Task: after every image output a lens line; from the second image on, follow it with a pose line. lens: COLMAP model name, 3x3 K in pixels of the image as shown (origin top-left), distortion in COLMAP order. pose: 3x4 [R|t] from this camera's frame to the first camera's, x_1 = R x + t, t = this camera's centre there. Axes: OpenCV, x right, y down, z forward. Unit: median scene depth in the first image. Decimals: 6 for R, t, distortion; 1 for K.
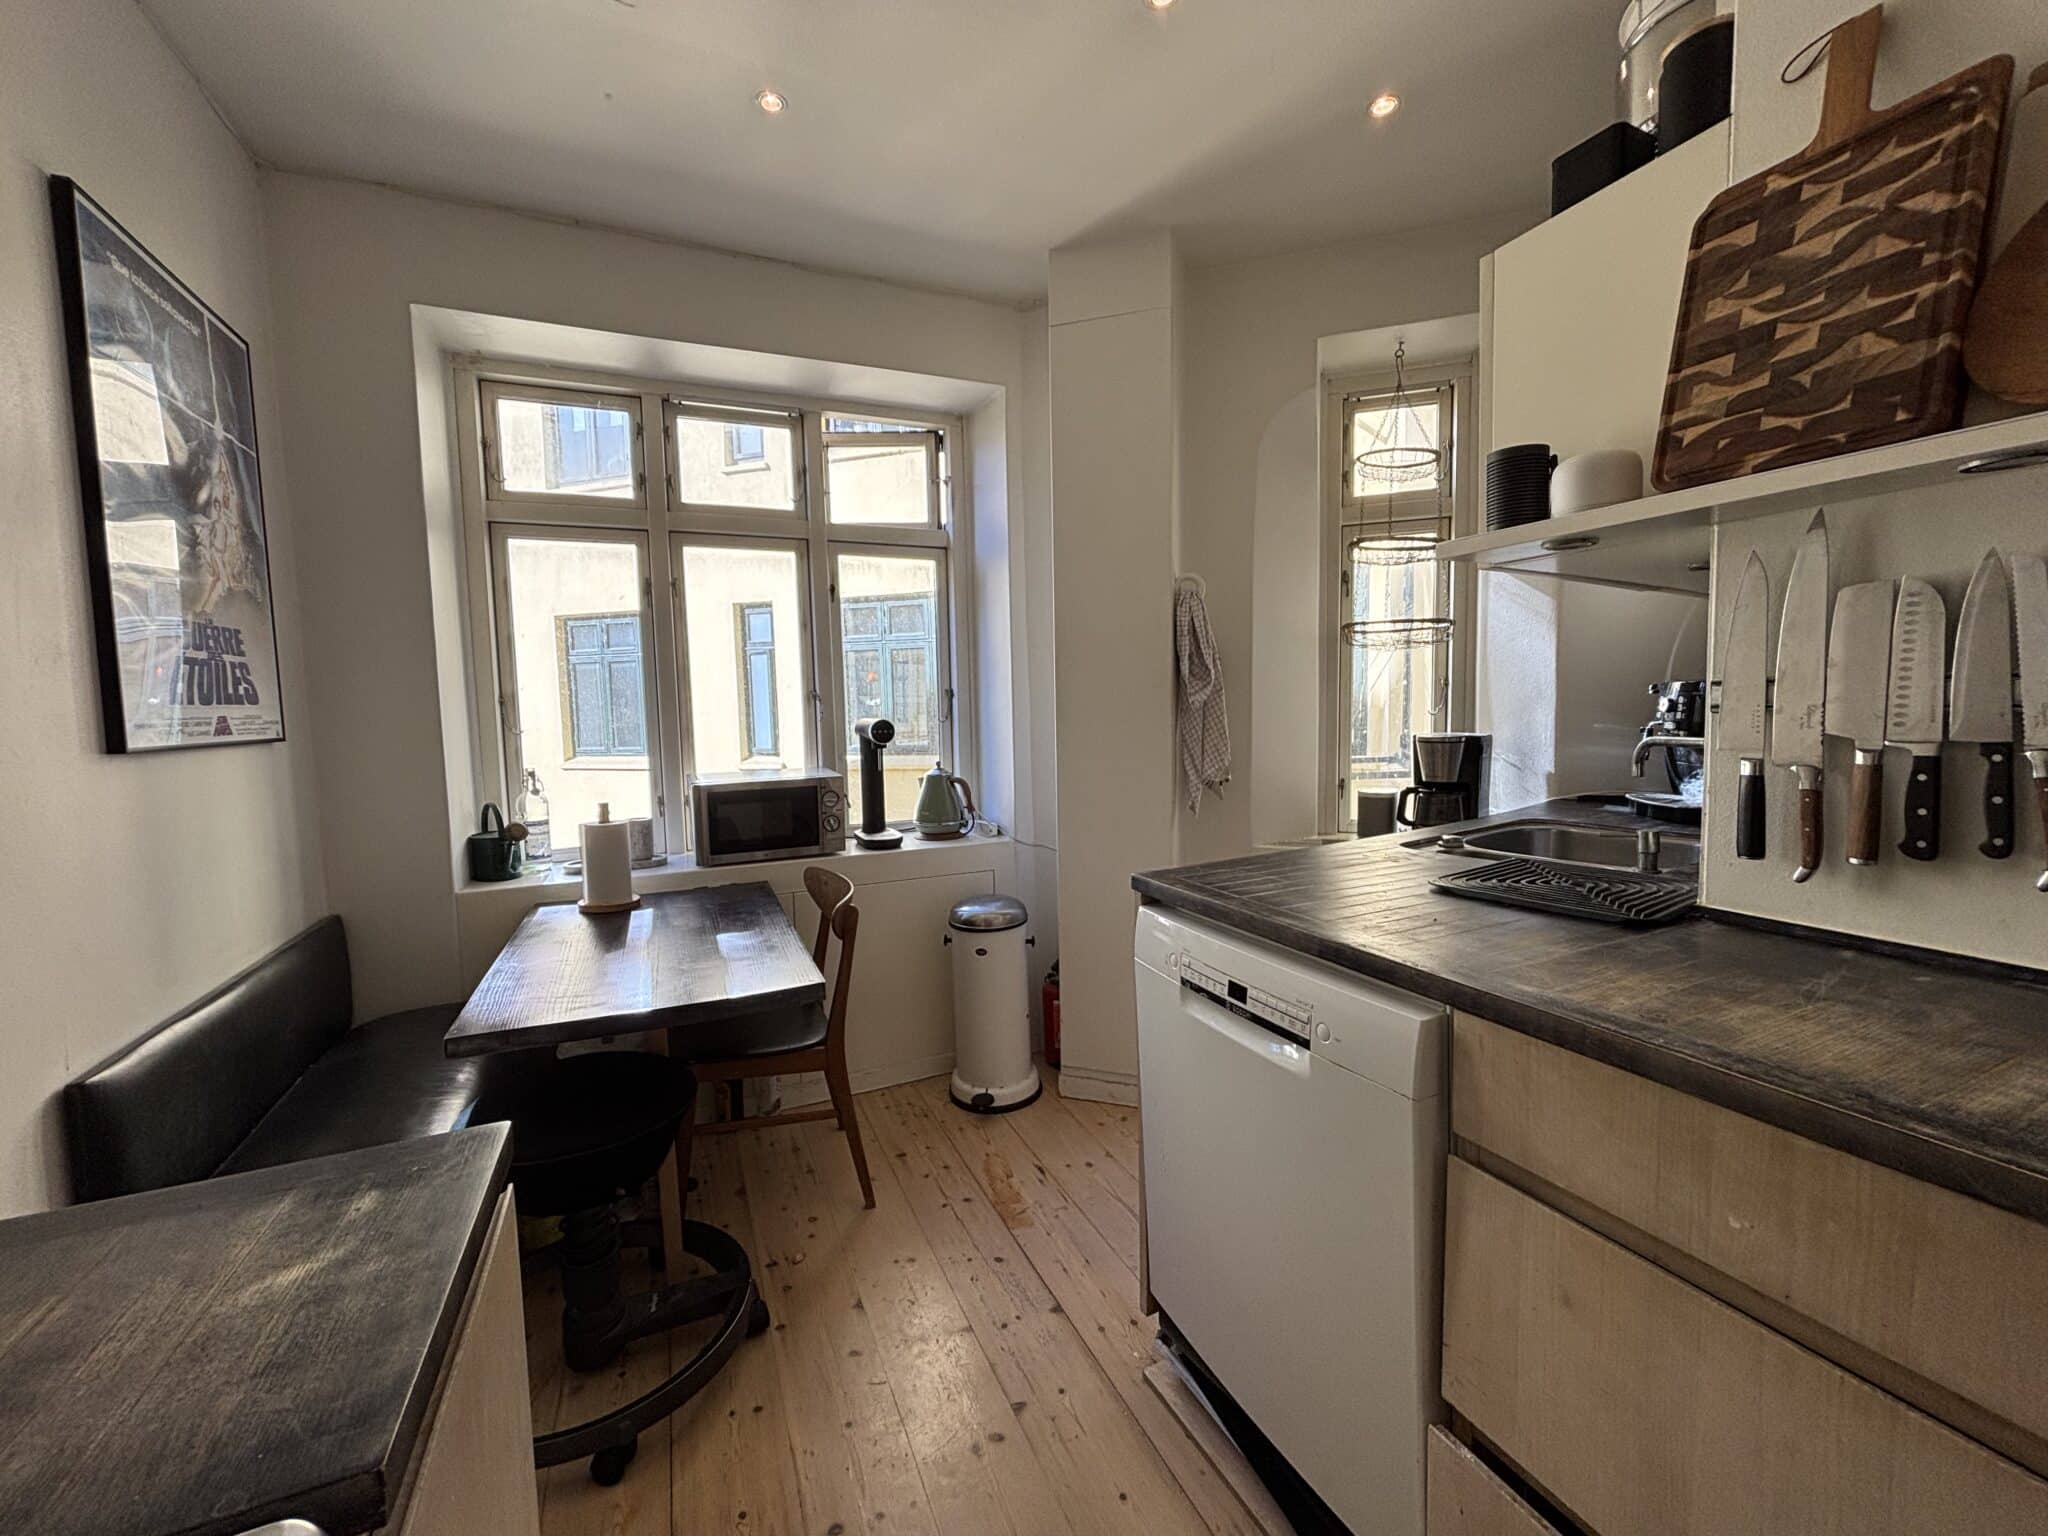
lens RADIAL K [[816.4, 0, 1027.5], [0, 816.4, 763.5], [0, 0, 1]] dist [-0.000531, -0.003224]
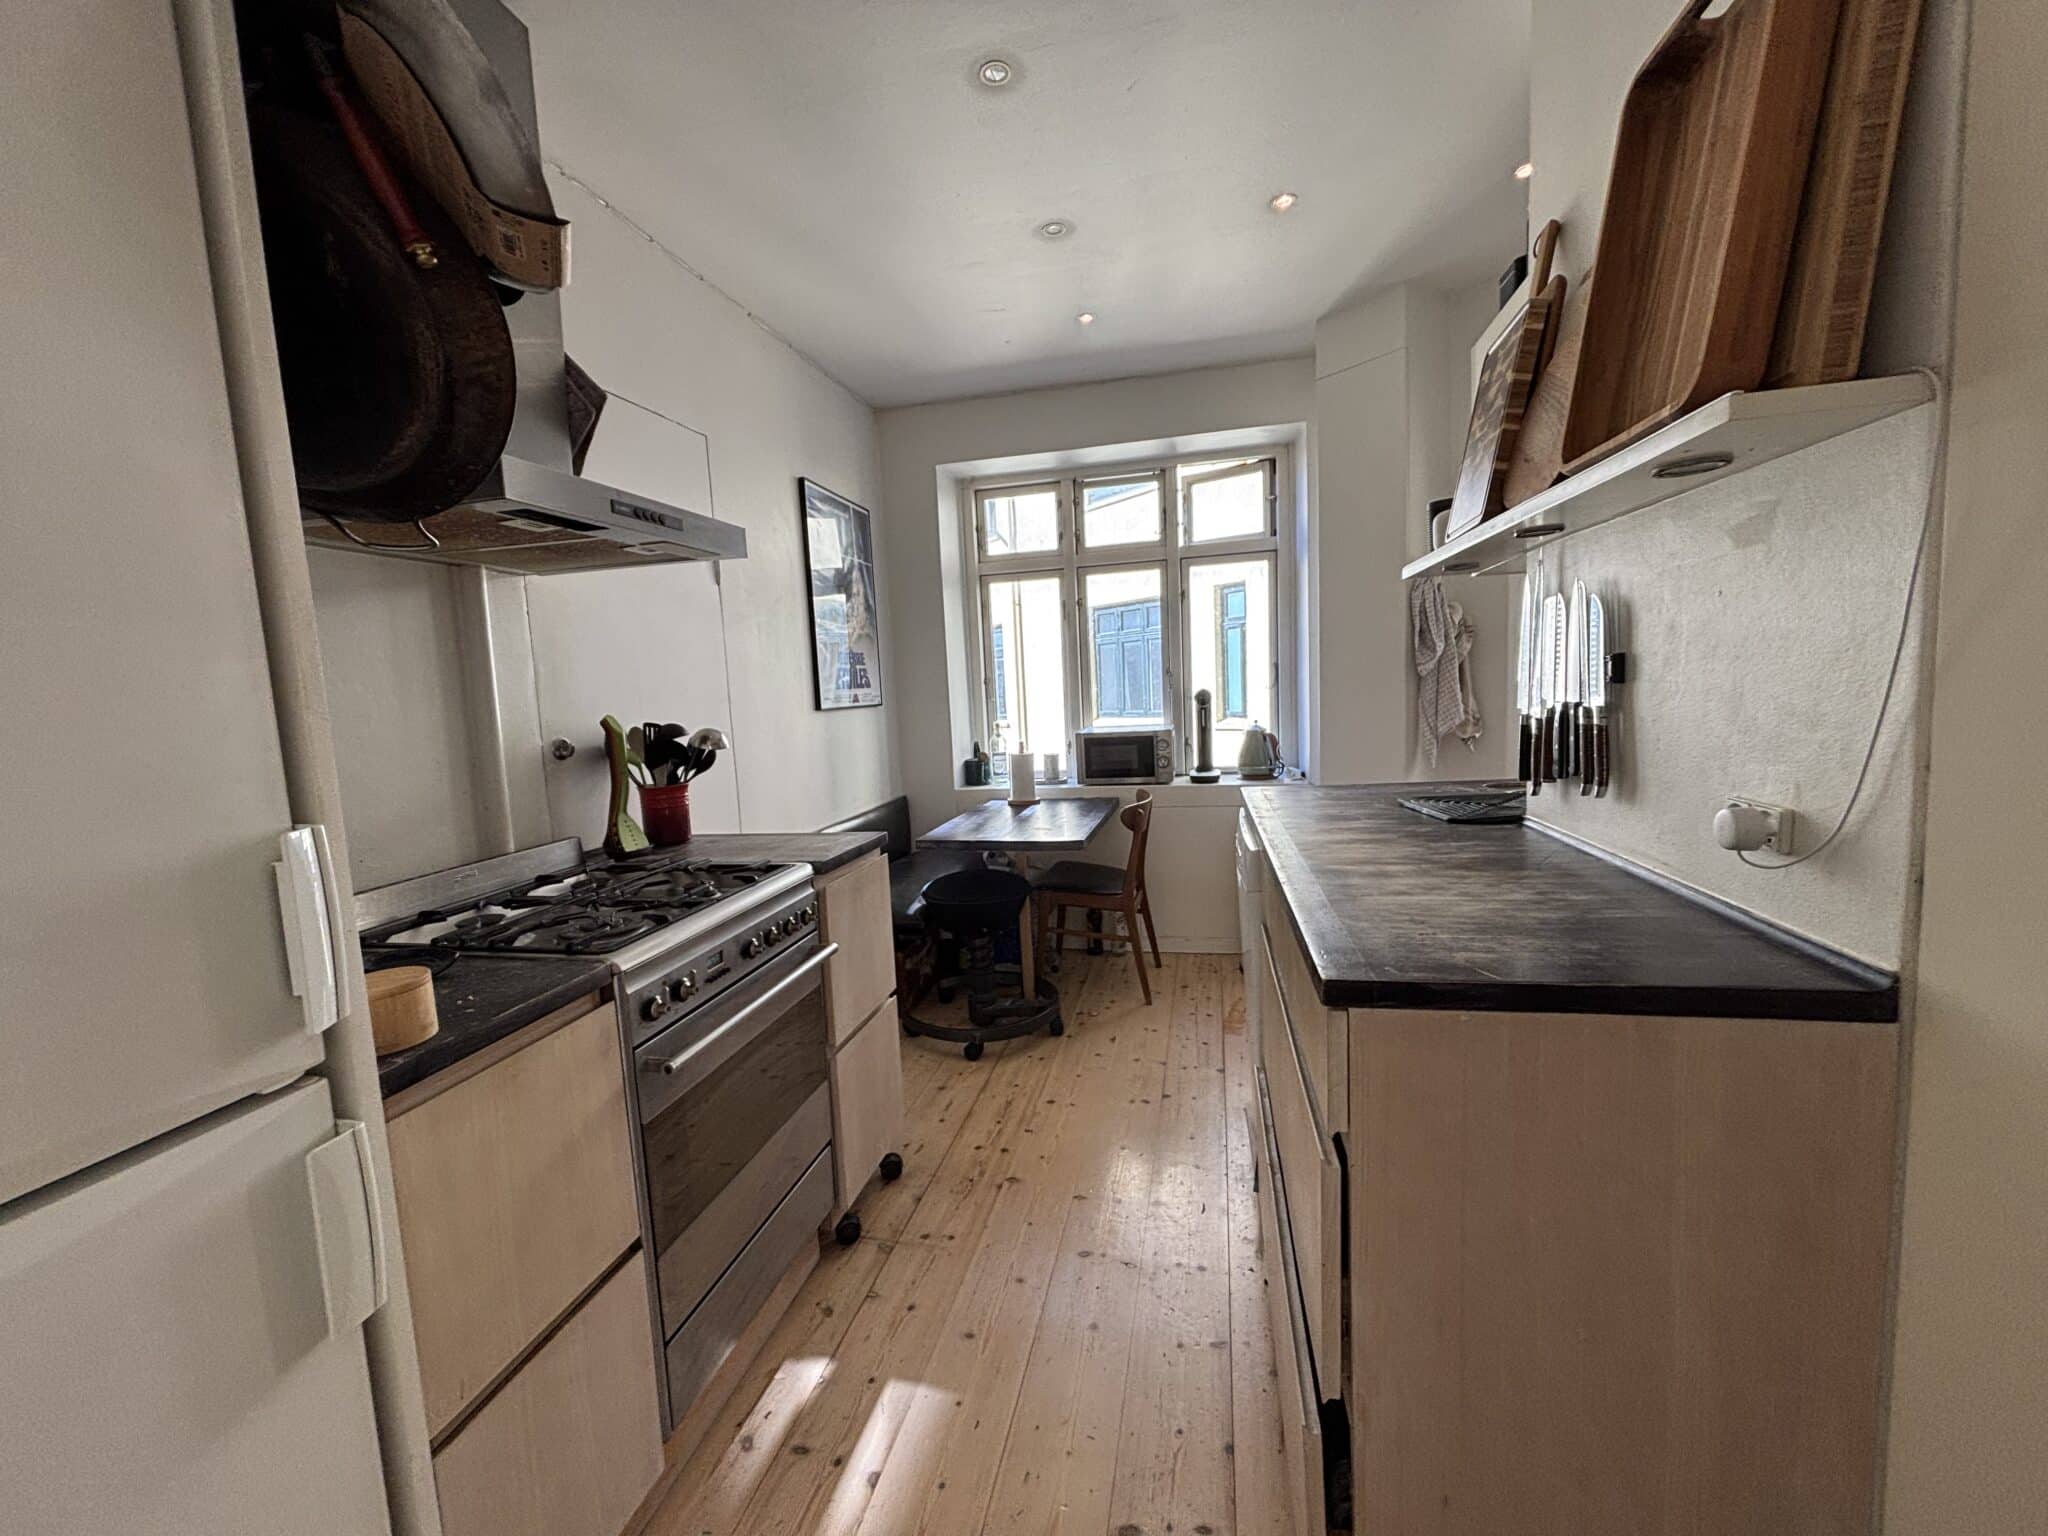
lens RADIAL K [[816.4, 0, 1027.5], [0, 816.4, 763.5], [0, 0, 1]] dist [-0.000531, -0.003224]
pose [[0.799946, 0.040184, -0.598725, 0.447507], [-0.013762, 0.998721, 0.048643, 0.009750], [0.599914, -0.030672, 0.799476, -0.307318]]
